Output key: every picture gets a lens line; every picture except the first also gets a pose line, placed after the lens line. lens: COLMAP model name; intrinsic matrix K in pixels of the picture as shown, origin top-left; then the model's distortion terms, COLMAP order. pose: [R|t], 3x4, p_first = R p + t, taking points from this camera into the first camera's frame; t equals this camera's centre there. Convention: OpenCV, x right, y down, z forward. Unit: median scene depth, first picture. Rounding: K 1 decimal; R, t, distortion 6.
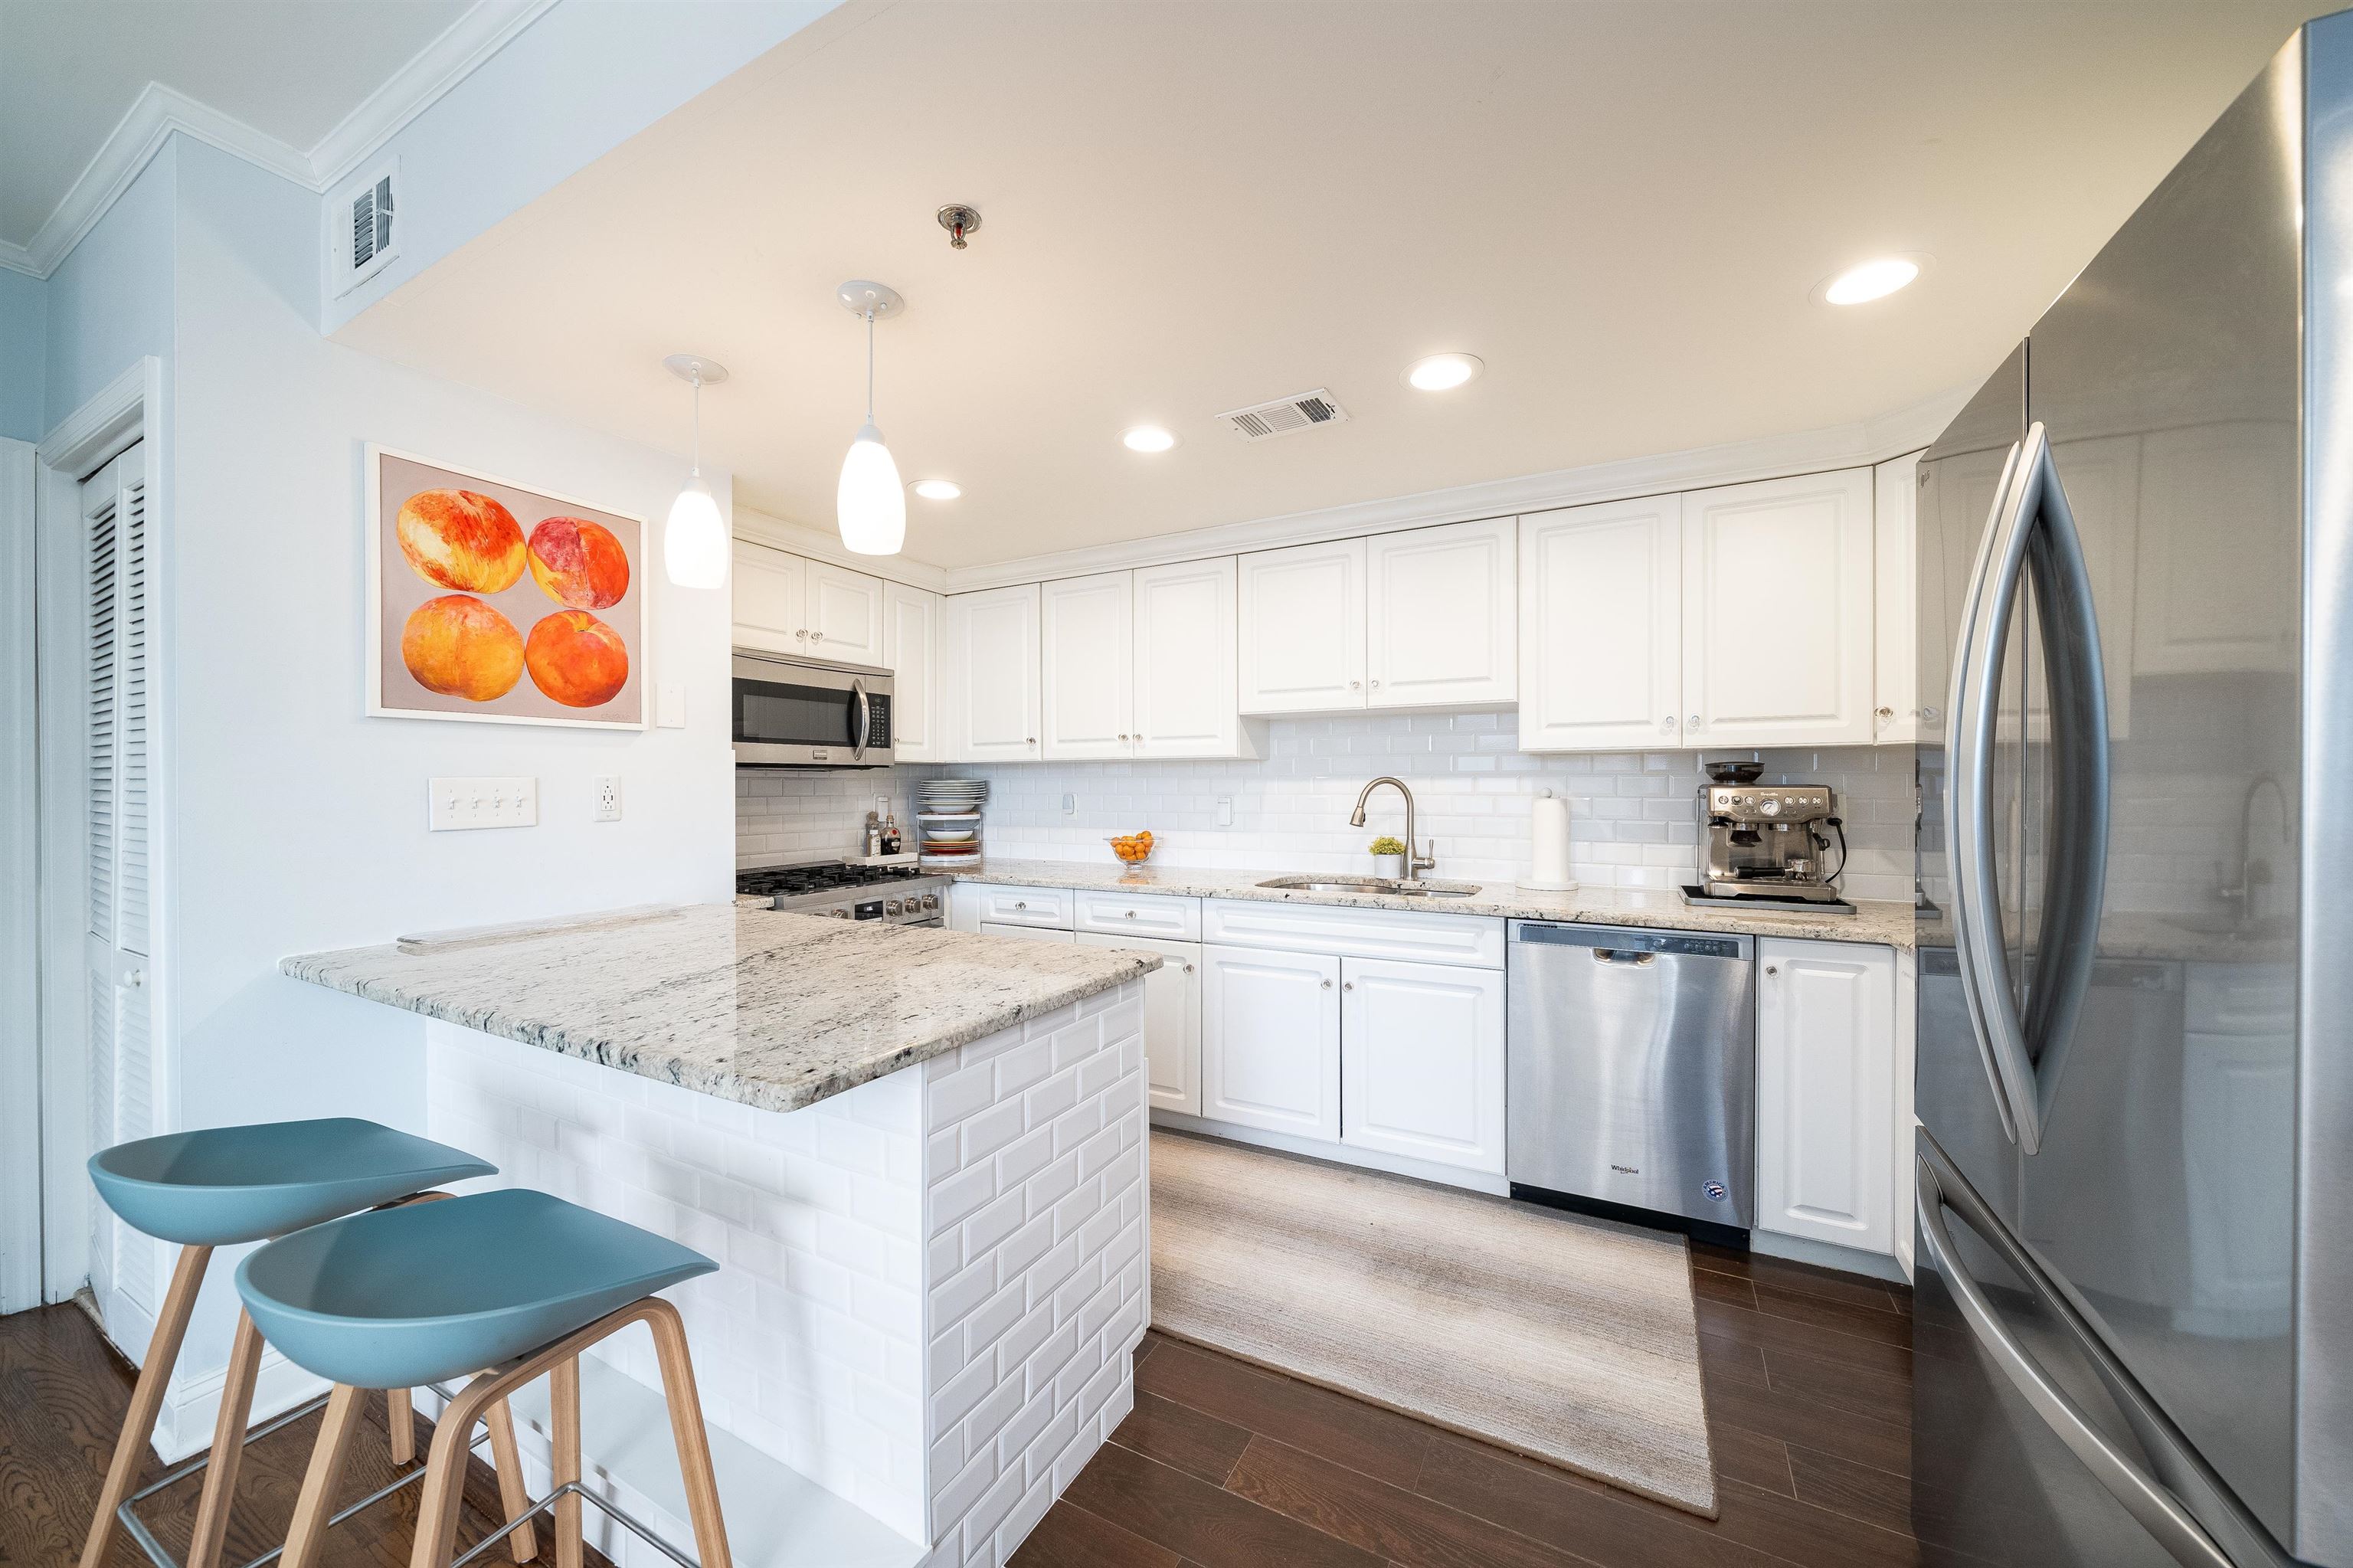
lens RADIAL K [[853.1, 0, 1178.9], [0, 853.1, 787.7], [0, 0, 1]] dist [-0.003562, -0.000101]
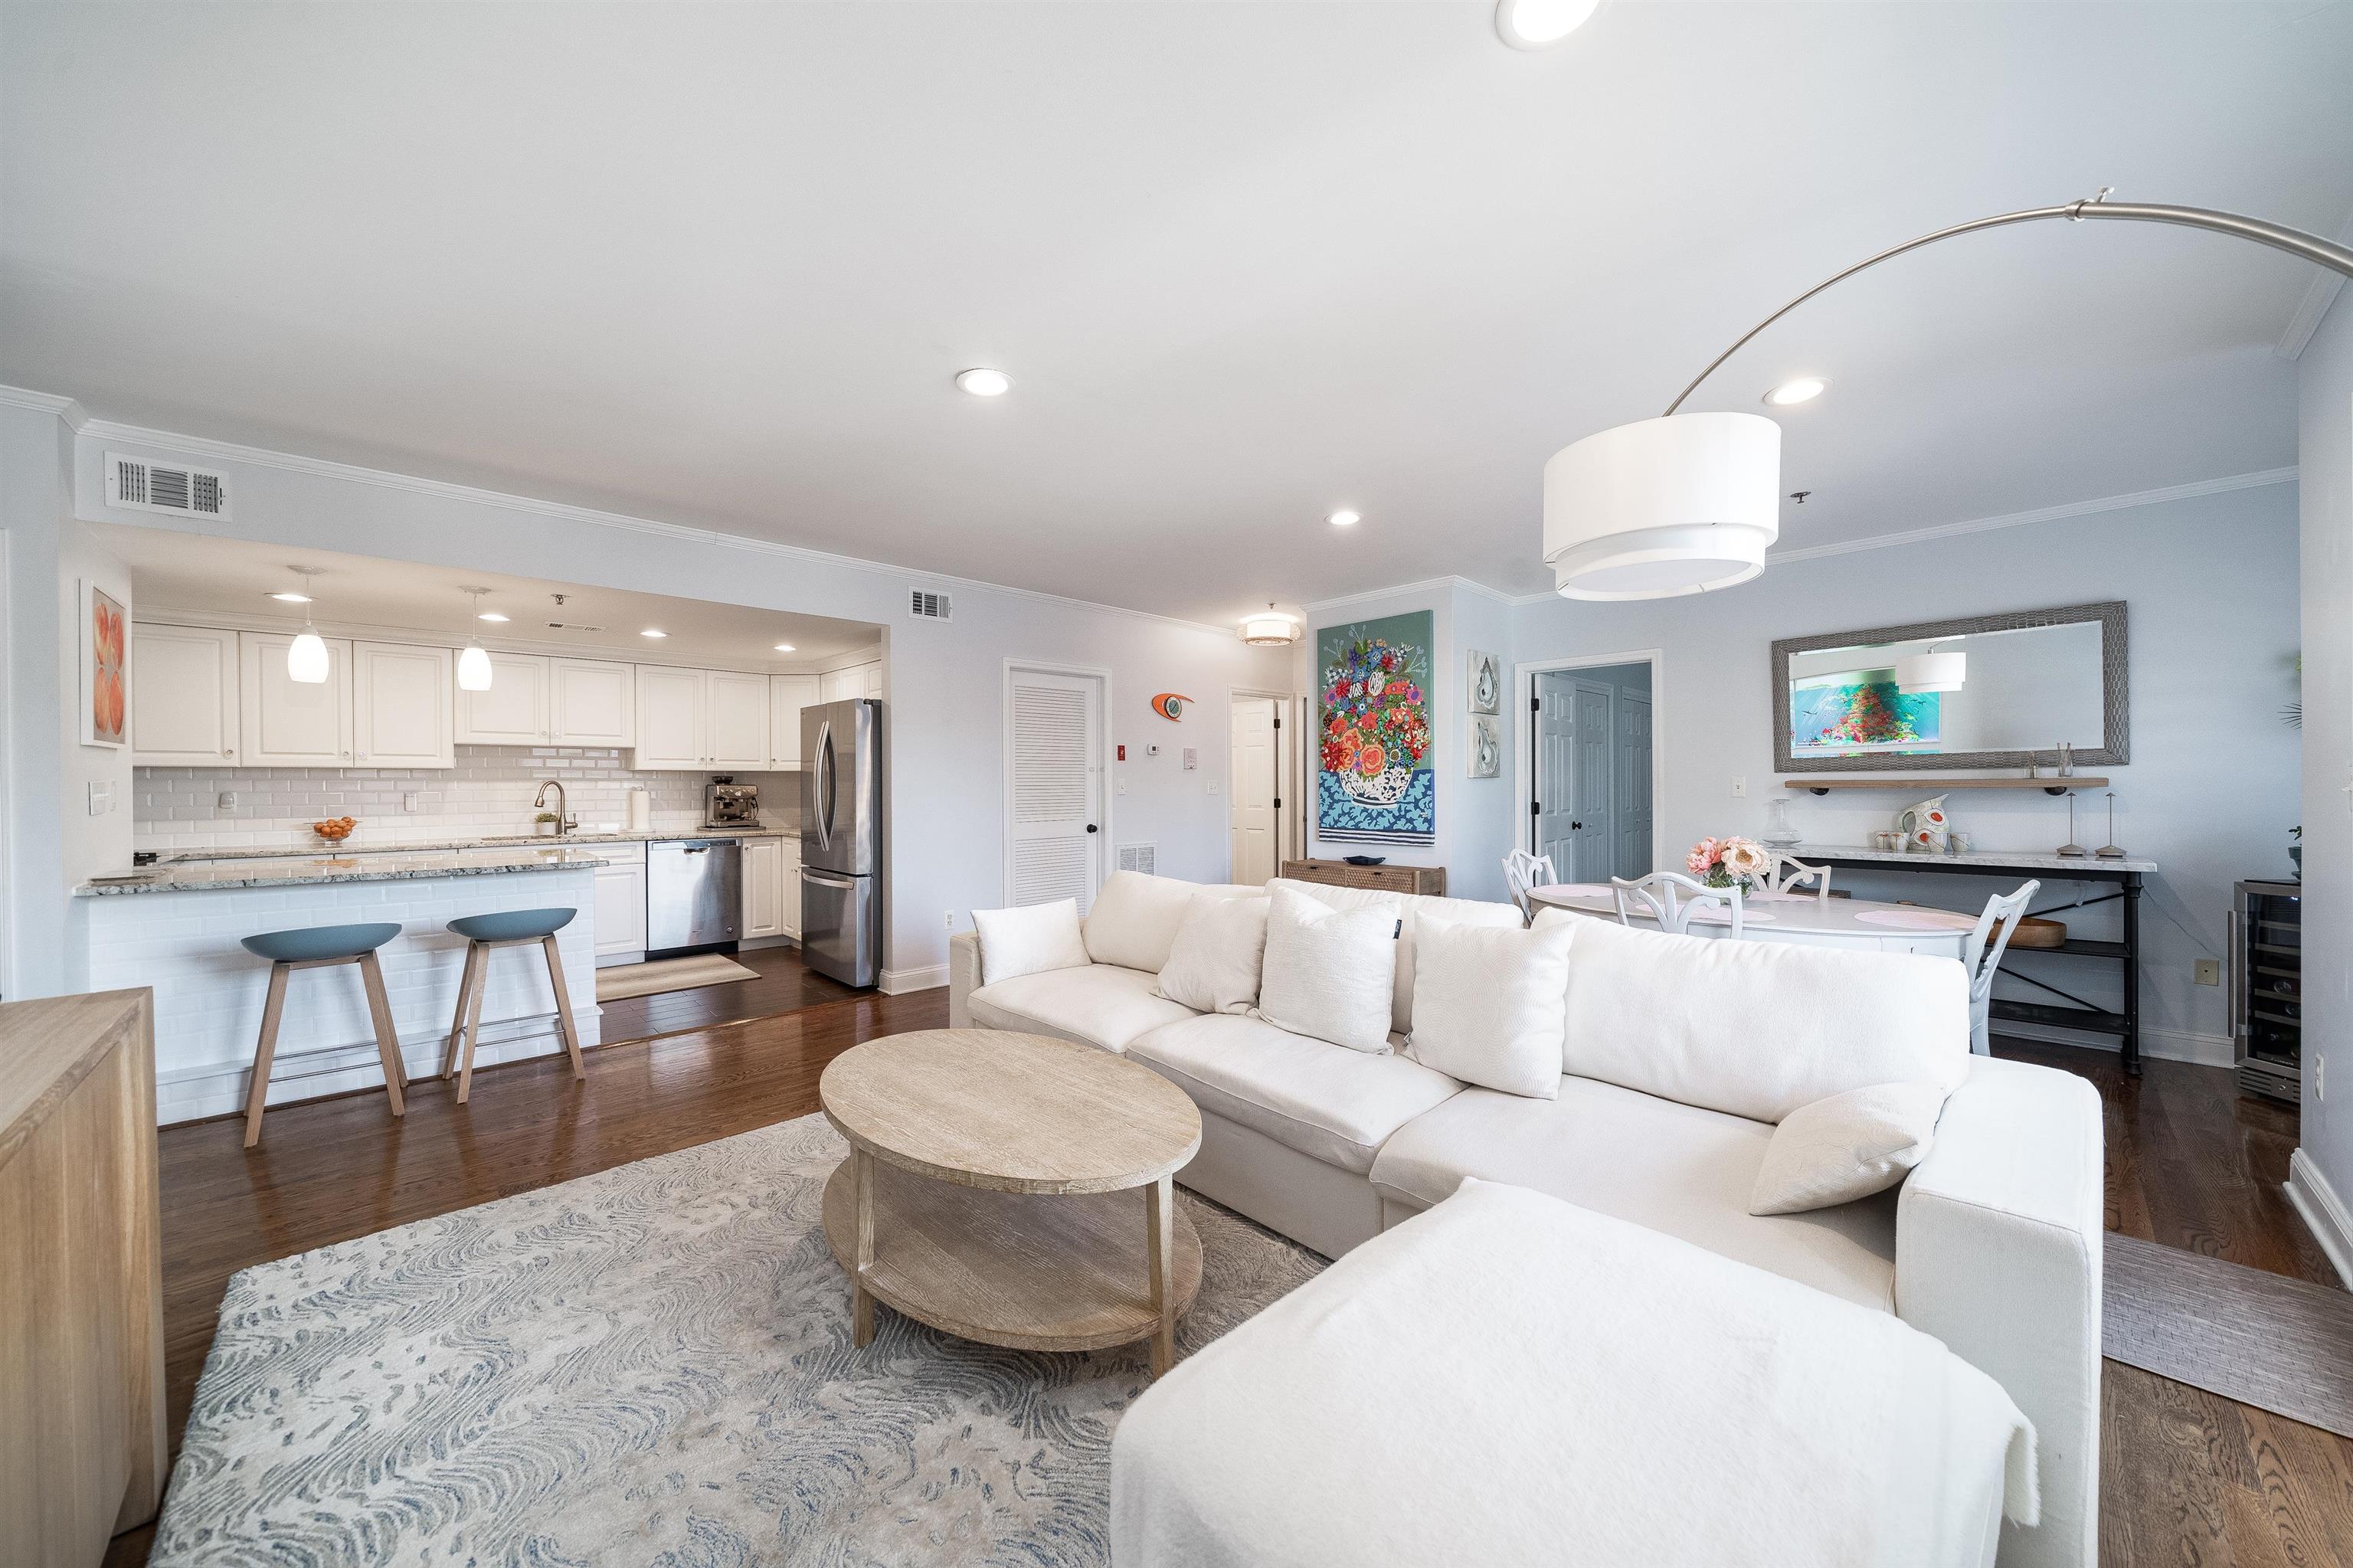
lens RADIAL K [[832.0, 0, 1181.4], [0, 832.0, 783.3], [0, 0, 1]] dist [-0.001782, -0.000251]
pose [[0.302579, 0.000185, 0.953124, -1.511744], [0.003677, 0.999992, -0.001361, 0.000702], [-0.953117, 0.003916, 0.302576, -1.239875]]
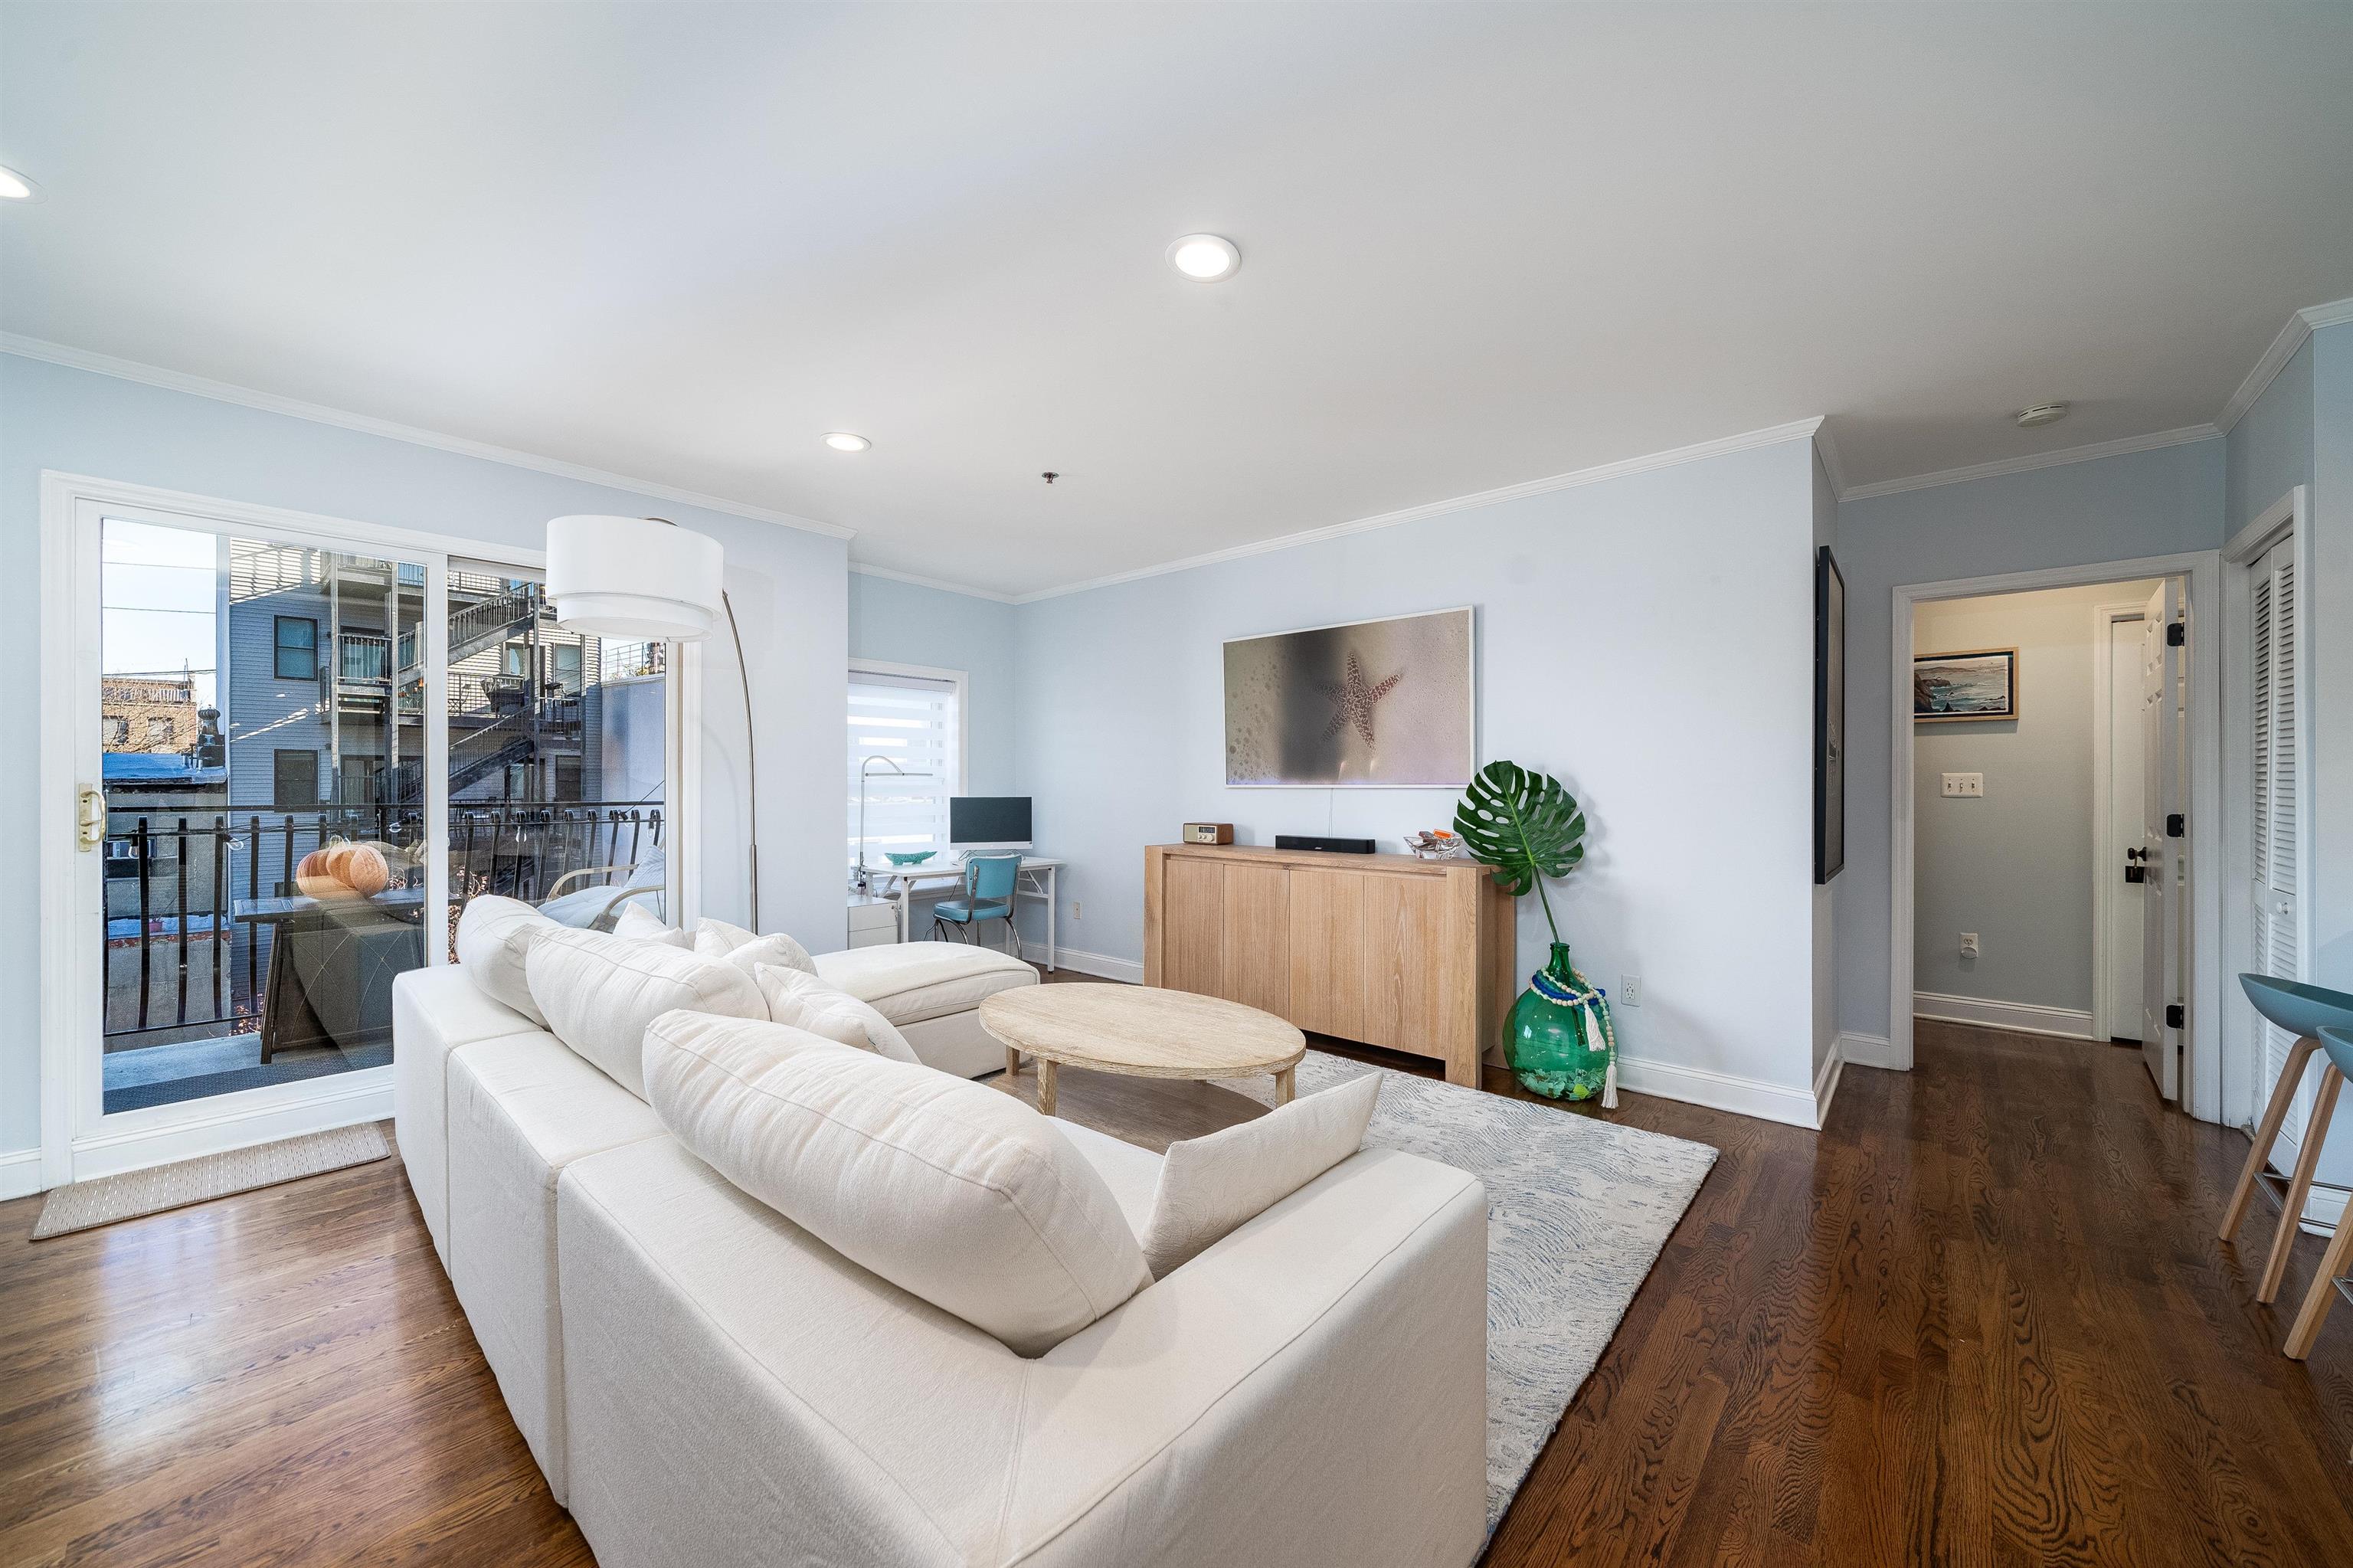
lens RADIAL K [[881.4, 0, 1176.5], [0, 881.4, 784.0], [0, 0, 1]] dist [-0.015096, 0.004809]
pose [[-0.229646, 0.003085, -0.973269, 0.528940], [0.000235, 0.999995, 0.003114, 0.004622], [0.973274, 0.000487, -0.229646, -0.406505]]
